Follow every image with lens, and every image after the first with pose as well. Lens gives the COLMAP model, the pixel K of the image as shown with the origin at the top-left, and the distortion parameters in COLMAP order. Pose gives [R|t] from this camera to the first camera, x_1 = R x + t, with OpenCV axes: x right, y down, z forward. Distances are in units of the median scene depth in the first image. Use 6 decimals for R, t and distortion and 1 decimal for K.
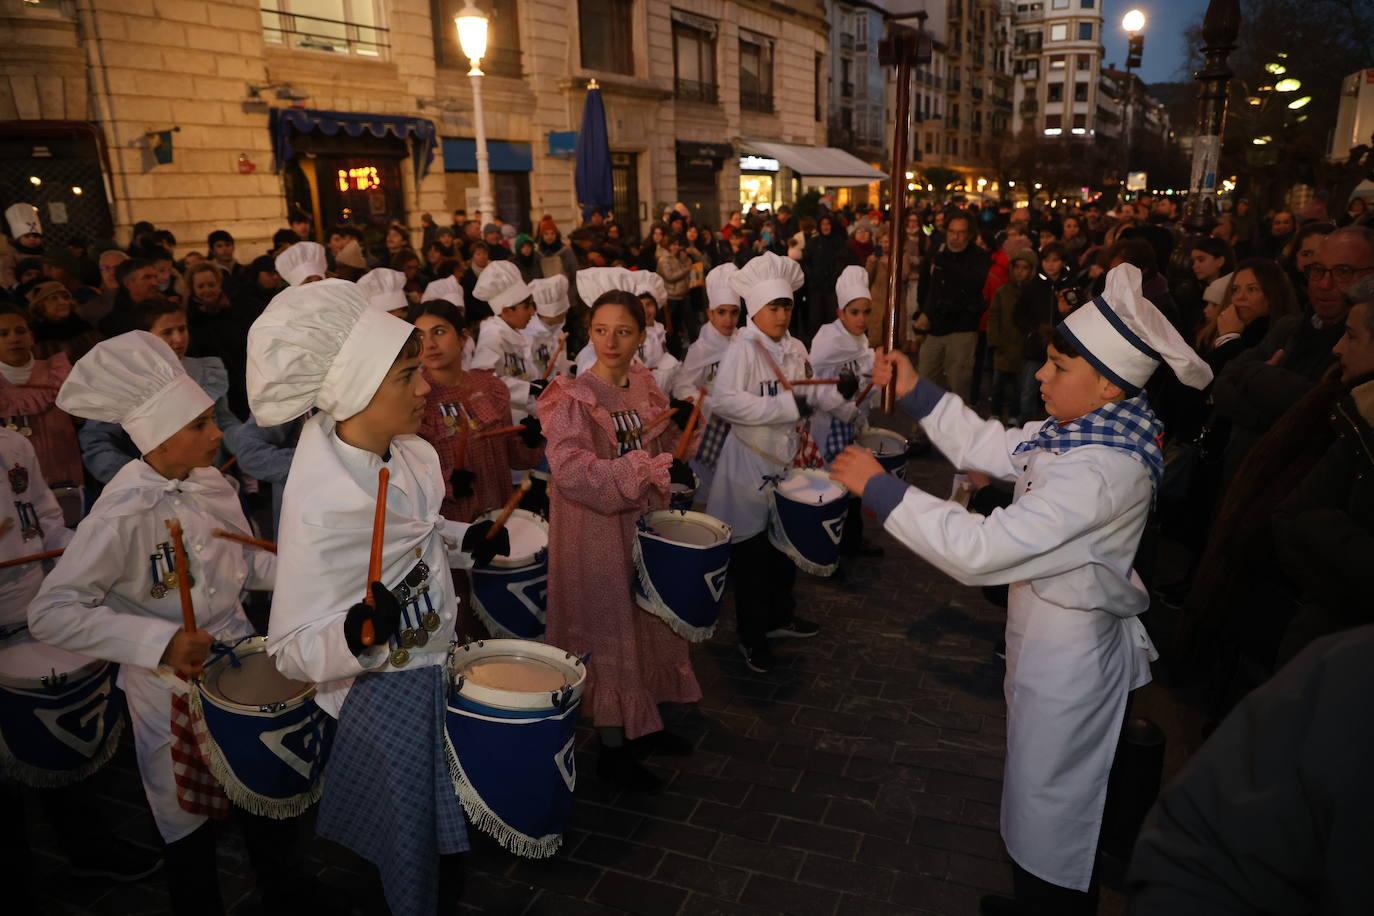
lens RADIAL K [[951.6, 0, 691.5], [0, 951.6, 460.9], [0, 0, 1]] dist [-0.084537, 0.060644]
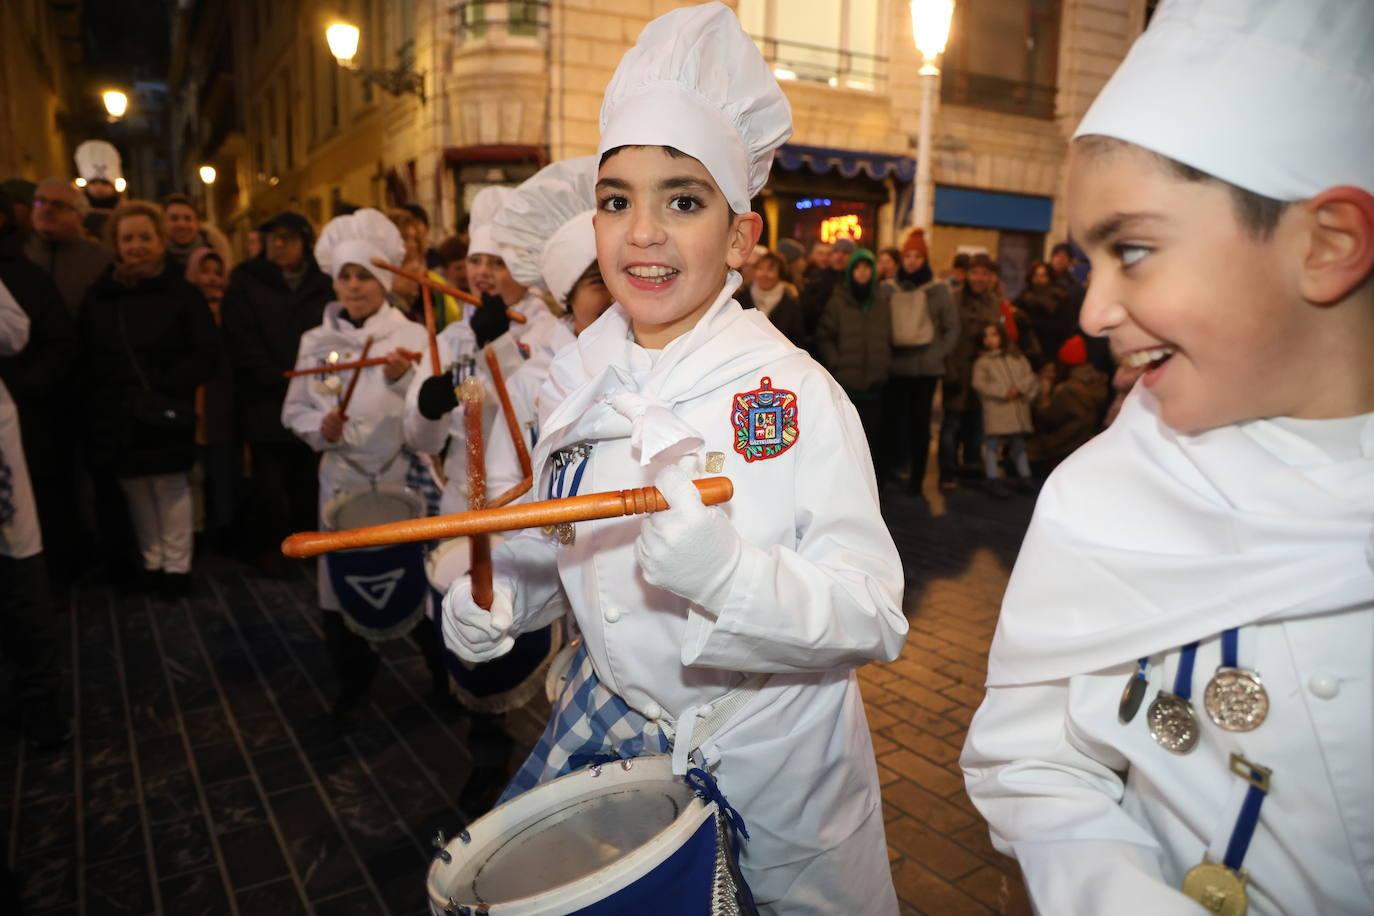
lens RADIAL K [[943.4, 0, 687.0], [0, 943.4, 458.0], [0, 0, 1]] dist [-0.107714, 0.097824]
pose [[0.827257, 0.146946, -0.542267, 0.035929], [-0.197582, 0.979627, -0.035957, -0.025356], [0.525935, 0.136888, 0.839437, 0.192264]]
